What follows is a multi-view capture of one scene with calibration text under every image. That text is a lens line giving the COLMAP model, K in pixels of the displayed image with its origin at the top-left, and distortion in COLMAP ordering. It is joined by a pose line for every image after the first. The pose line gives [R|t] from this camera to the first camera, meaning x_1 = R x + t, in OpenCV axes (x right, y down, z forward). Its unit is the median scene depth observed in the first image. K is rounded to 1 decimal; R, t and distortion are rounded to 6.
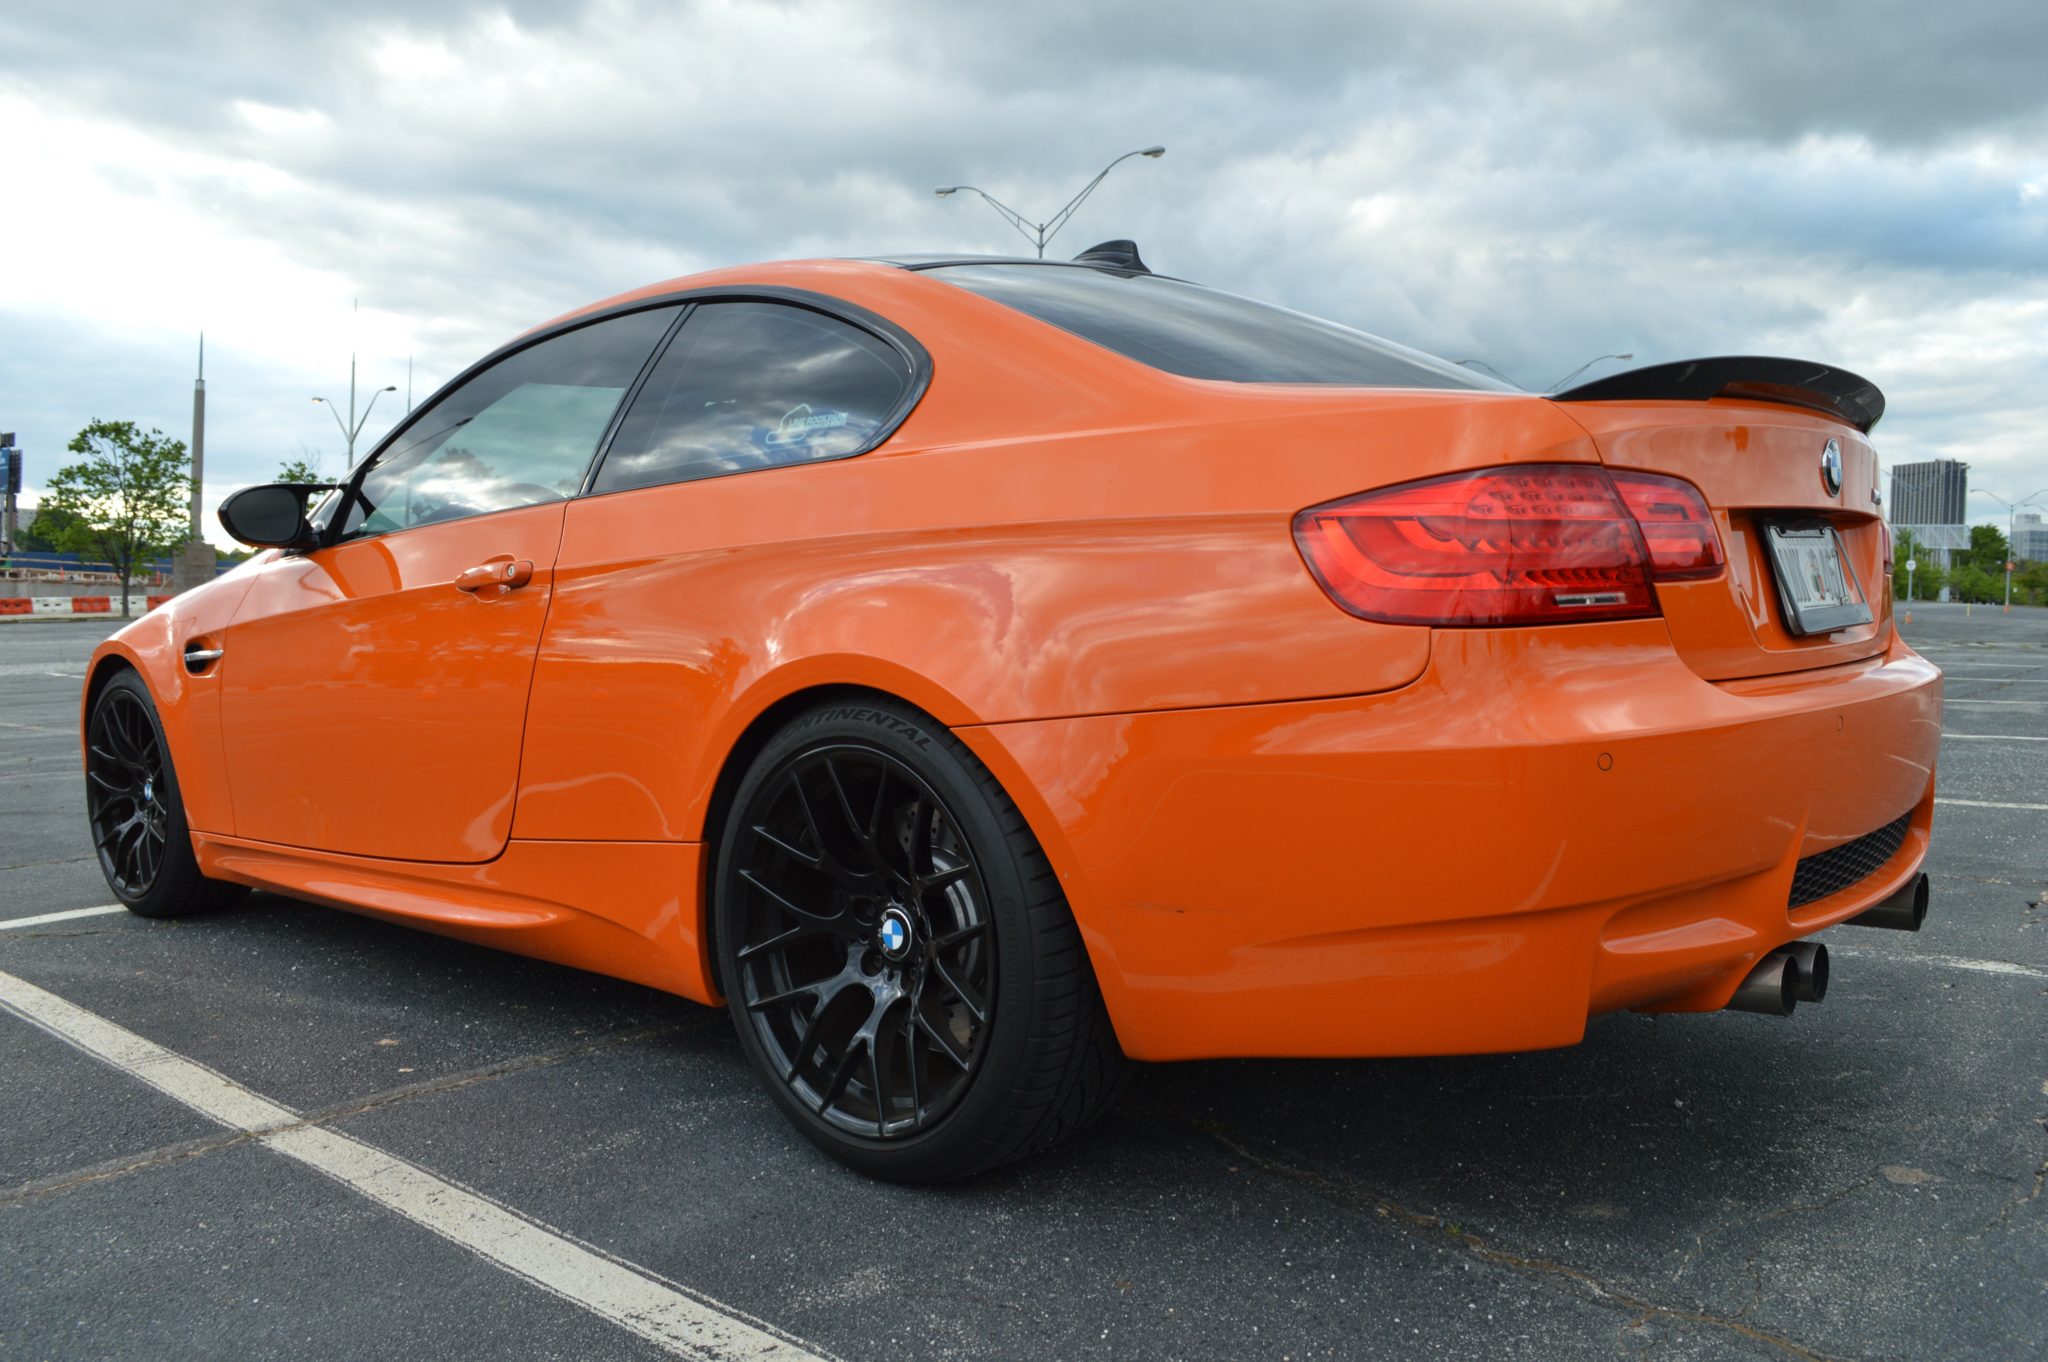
lens RADIAL K [[1605.9, 0, 1024.0], [0, 1605.9, 681.0], [0, 0, 1]] dist [-0.079871, 0.009345]
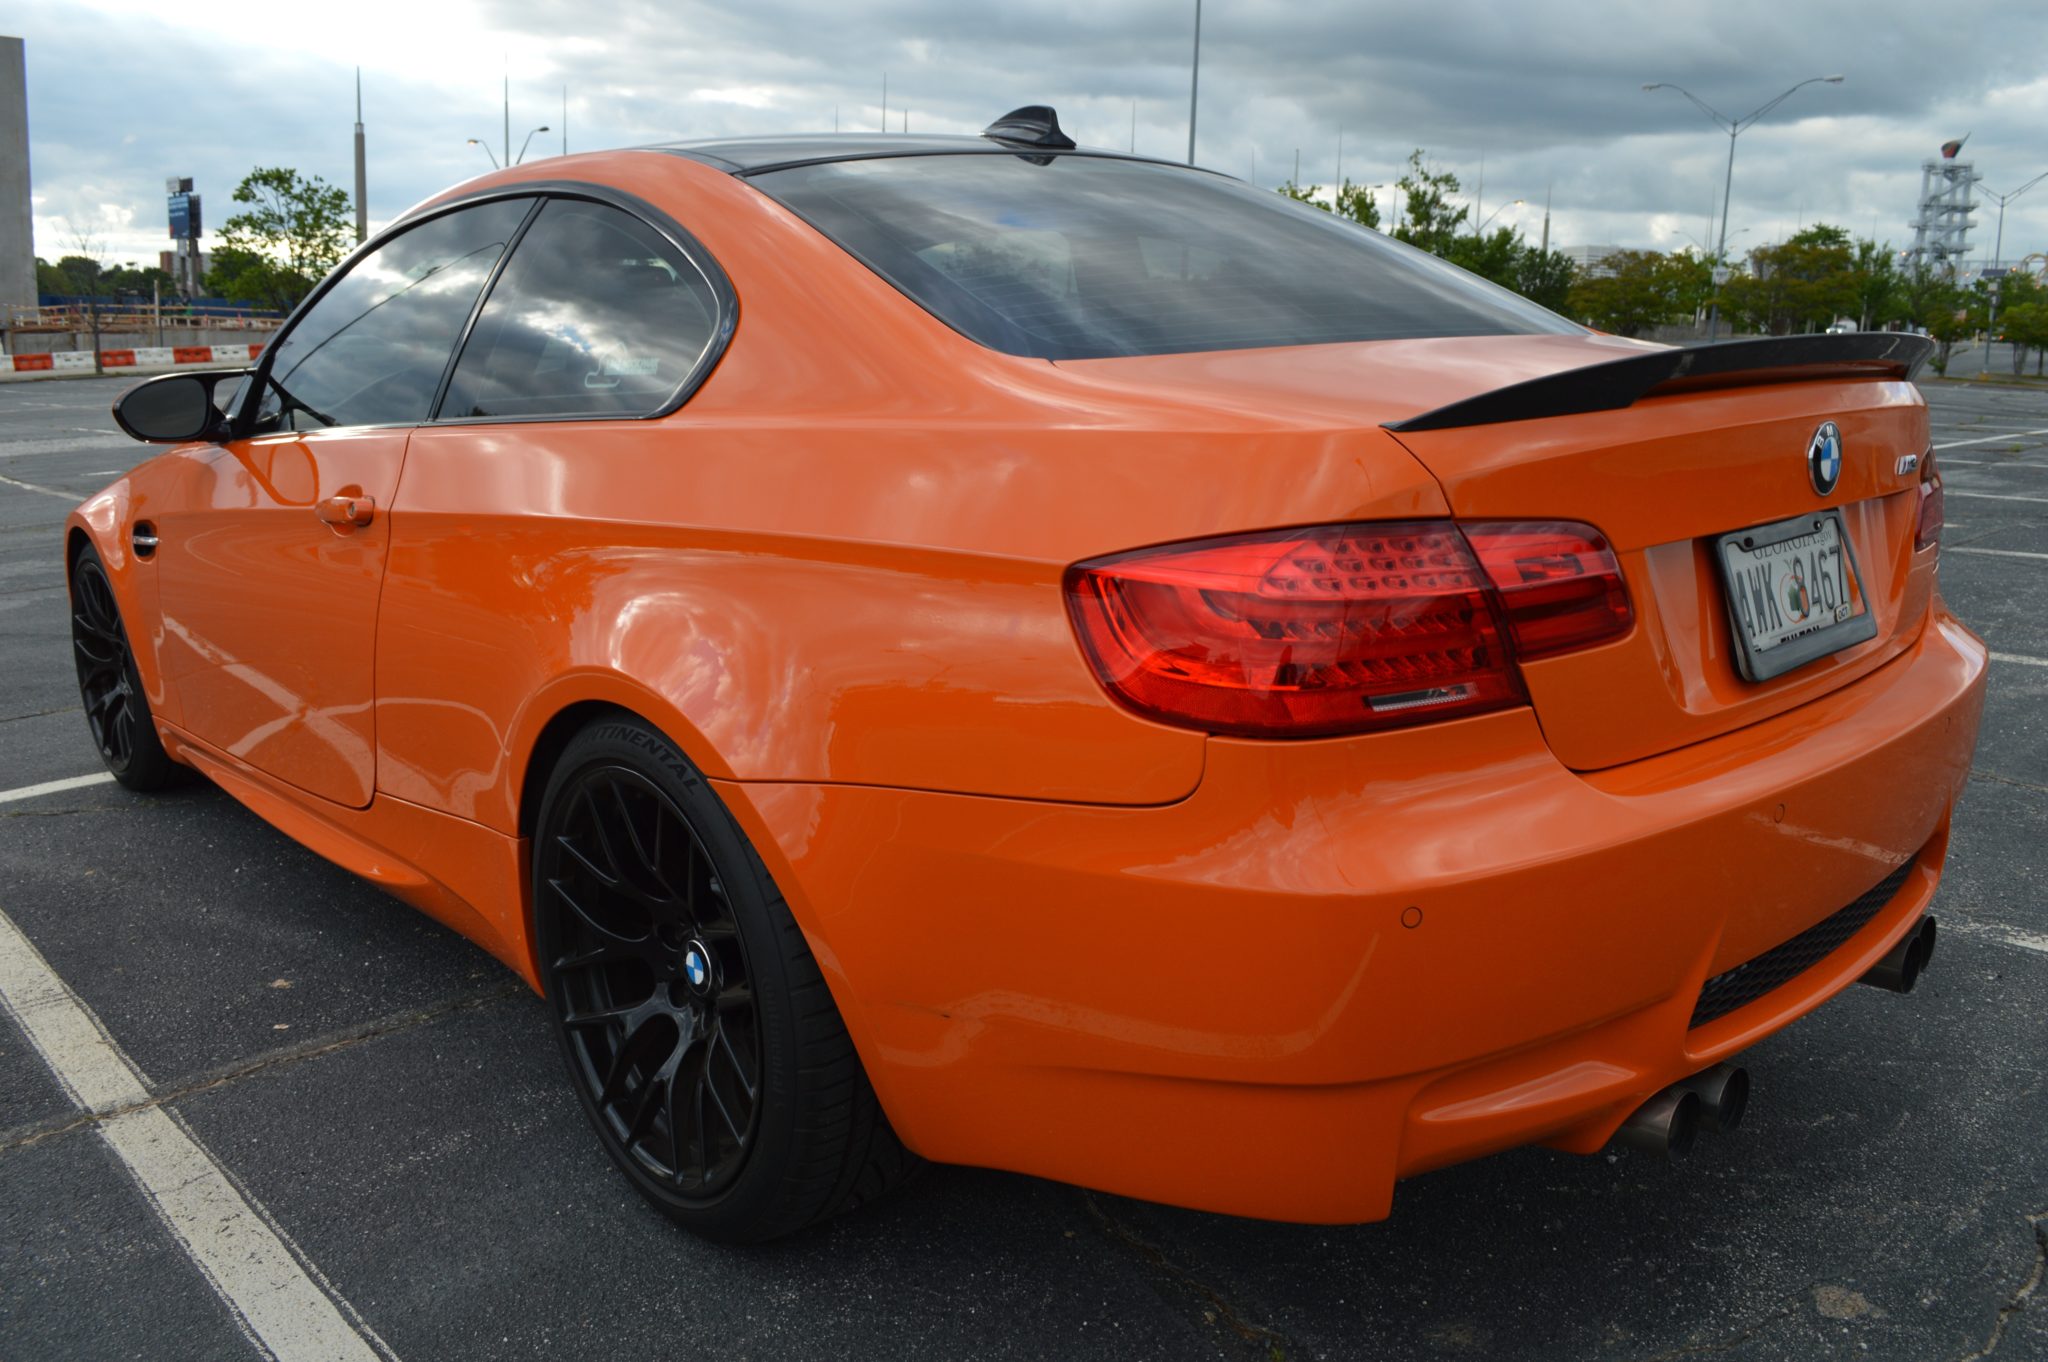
lens RADIAL K [[1605.9, 0, 1024.0], [0, 1605.9, 681.0], [0, 0, 1]] dist [-0.079871, 0.009345]
pose [[0.994900, 0.018996, -0.099066, 0.151714], [-0.002884, 0.987063, 0.160306, -0.117494], [0.100829, -0.159203, 0.982083, 0.130997]]
